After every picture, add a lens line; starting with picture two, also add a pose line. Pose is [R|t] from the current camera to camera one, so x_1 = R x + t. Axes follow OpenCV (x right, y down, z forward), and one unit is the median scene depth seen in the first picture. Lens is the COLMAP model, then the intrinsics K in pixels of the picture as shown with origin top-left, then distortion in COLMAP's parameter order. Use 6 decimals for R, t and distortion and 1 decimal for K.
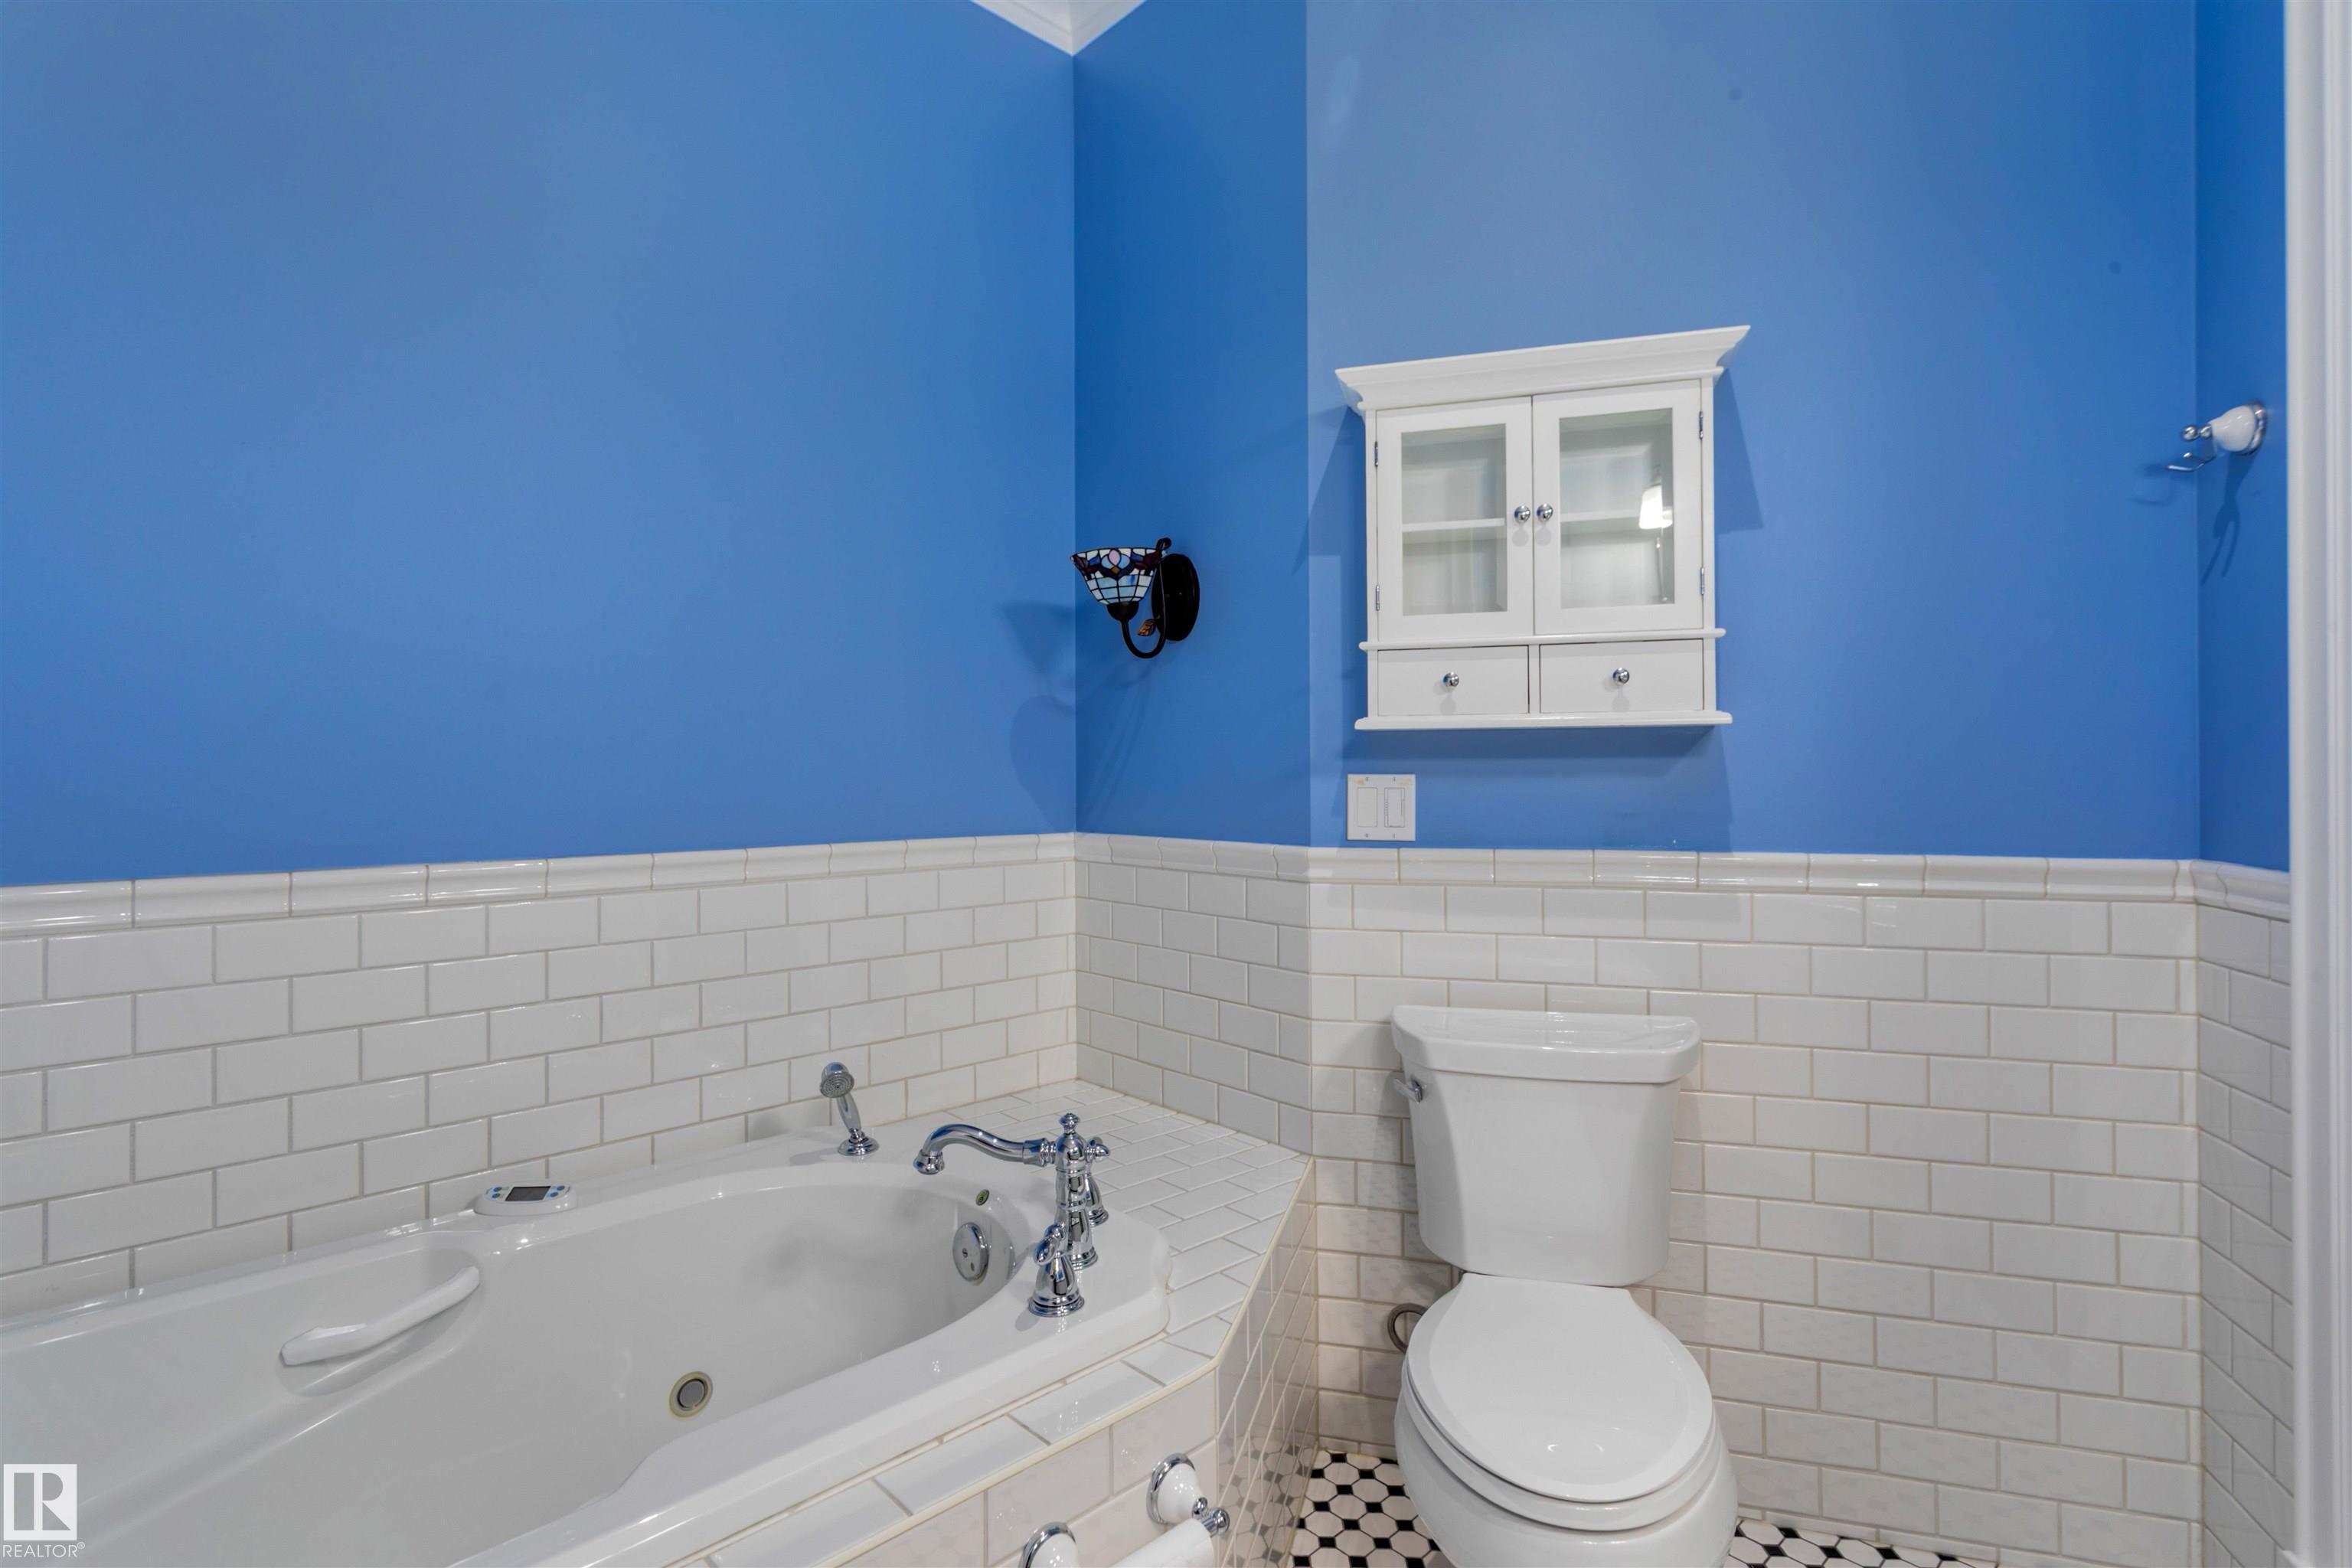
lens RADIAL K [[1107.3, 0, 1174.9], [0, 1107.3, 775.9], [0, 0, 1]] dist [-0.009327, 0.000511]
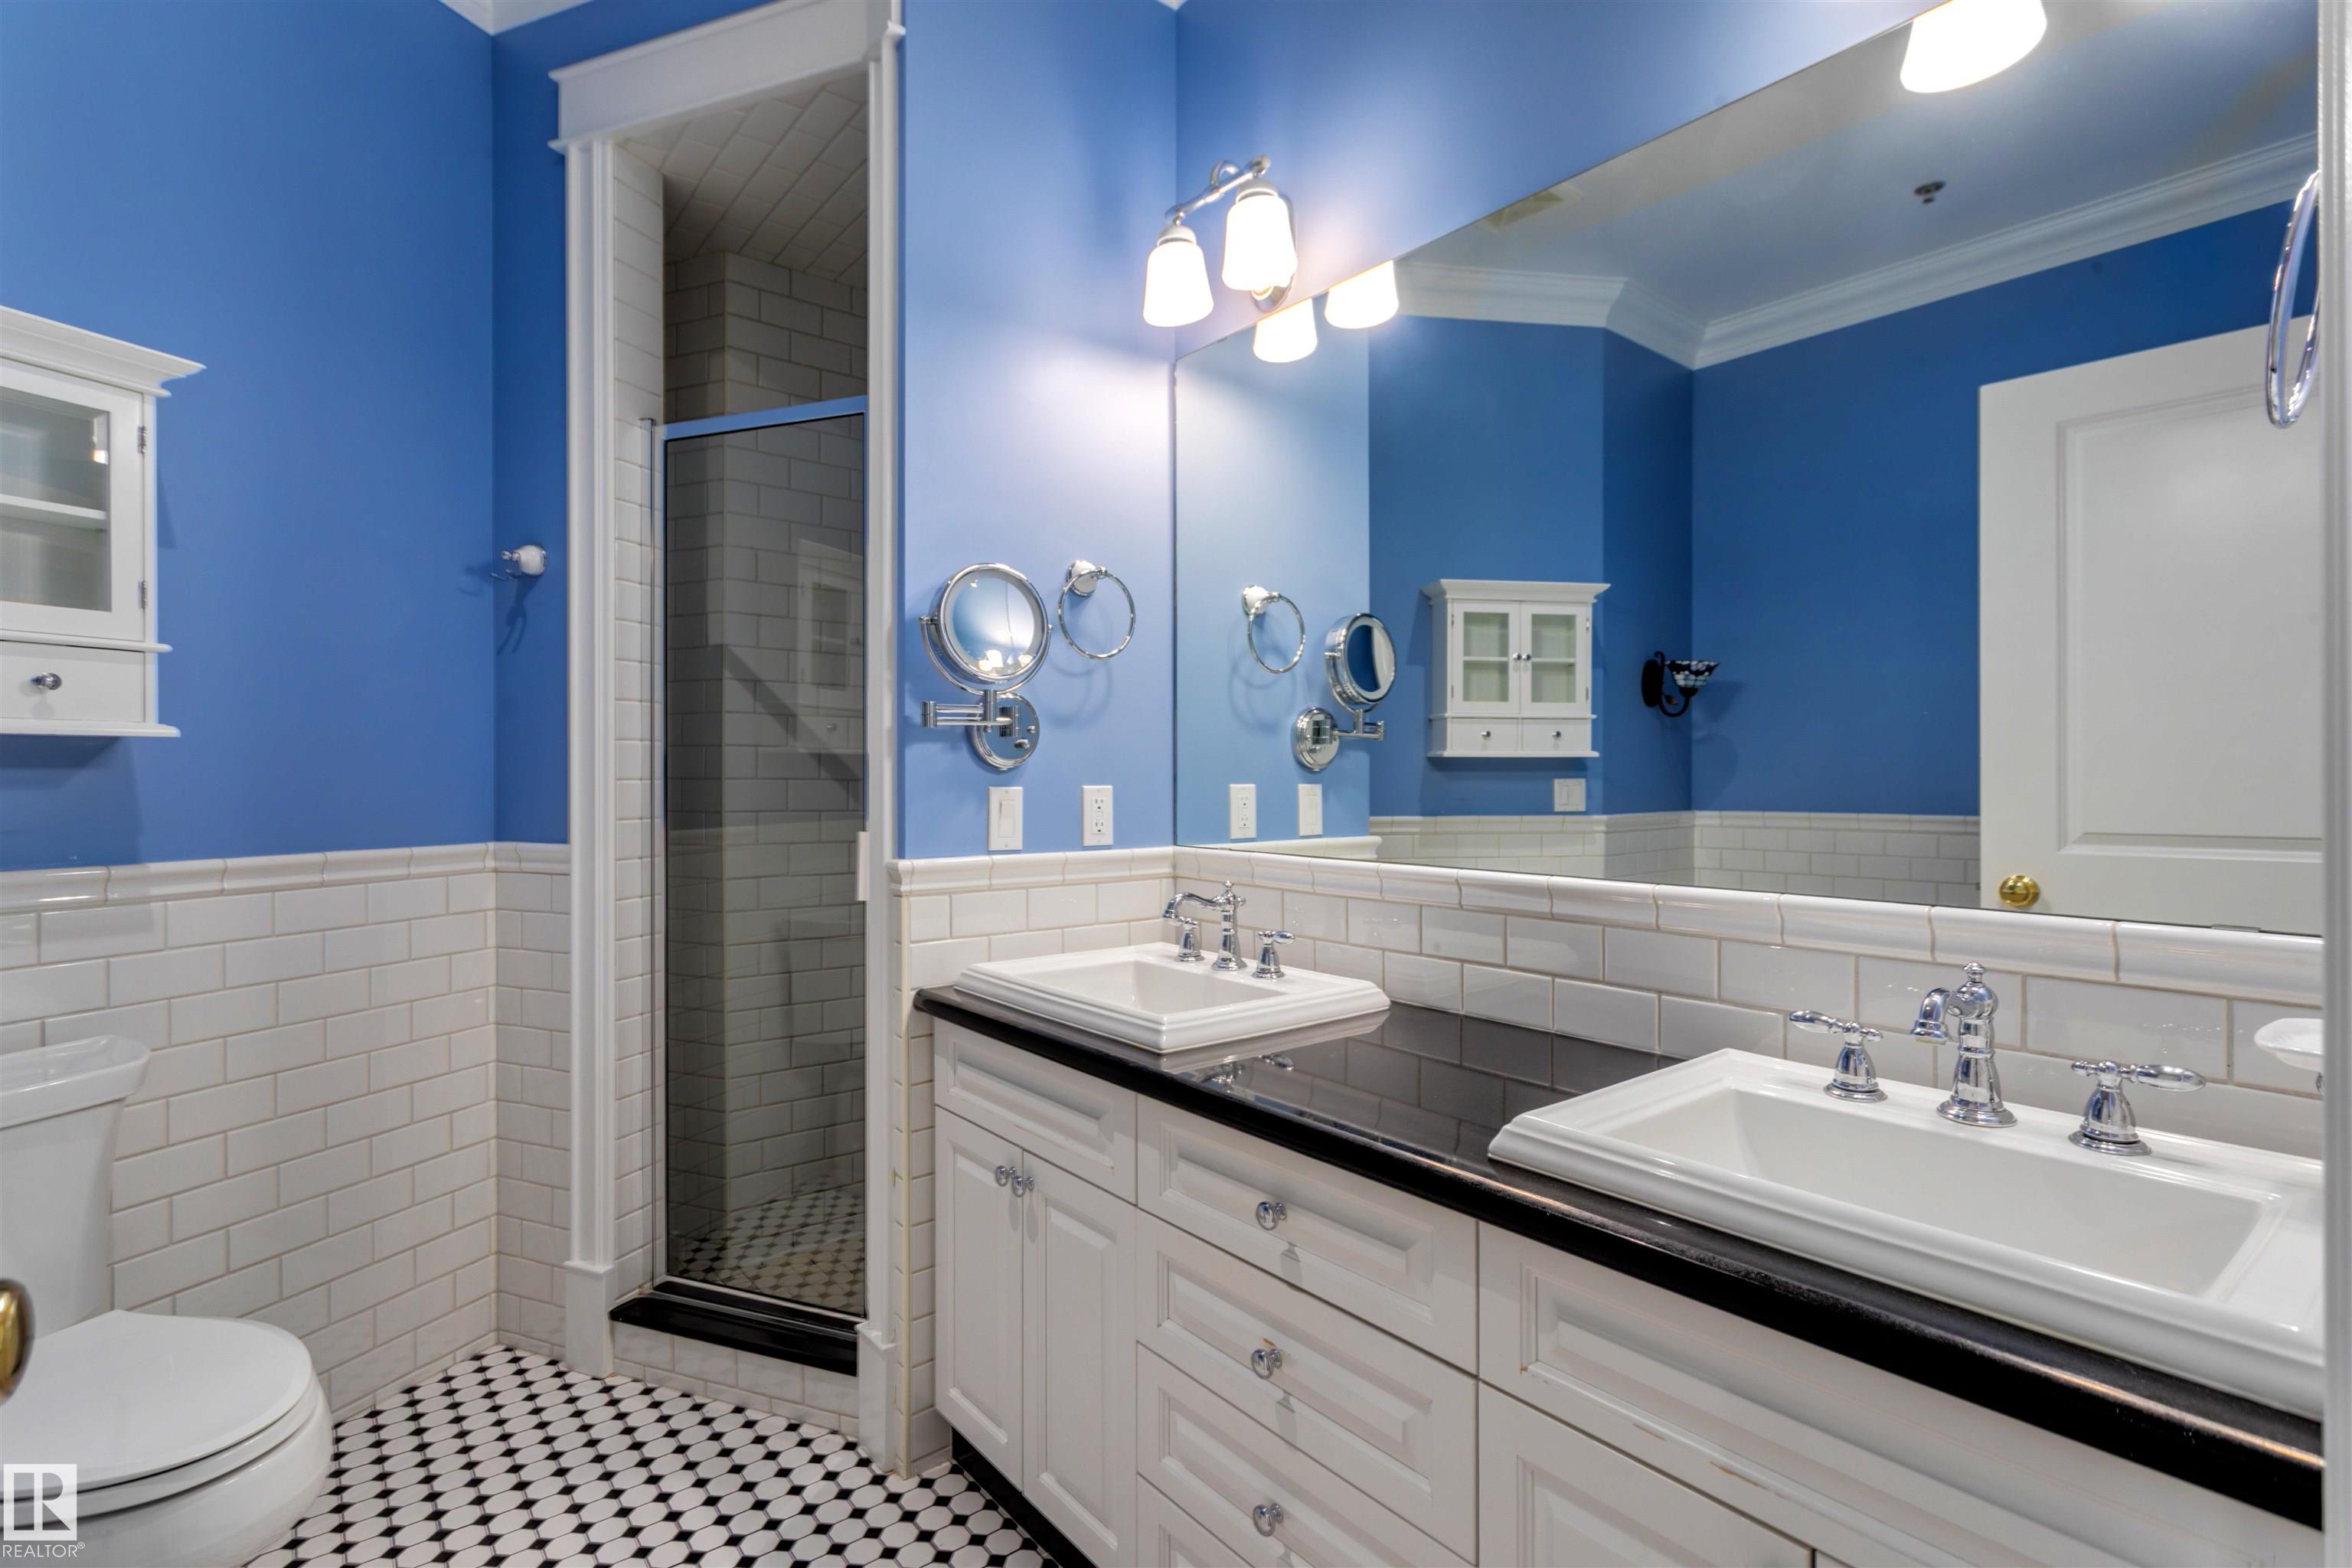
lens RADIAL K [[1107.3, 0, 1174.9], [0, 1107.3, 775.9], [0, 0, 1]] dist [-0.009327, 0.000511]
pose [[0.068651, 0.001983, 0.997639, -0.474030], [0.004504, 0.999987, -0.002298, -0.004462], [-0.997631, 0.004652, 0.068641, -0.007949]]
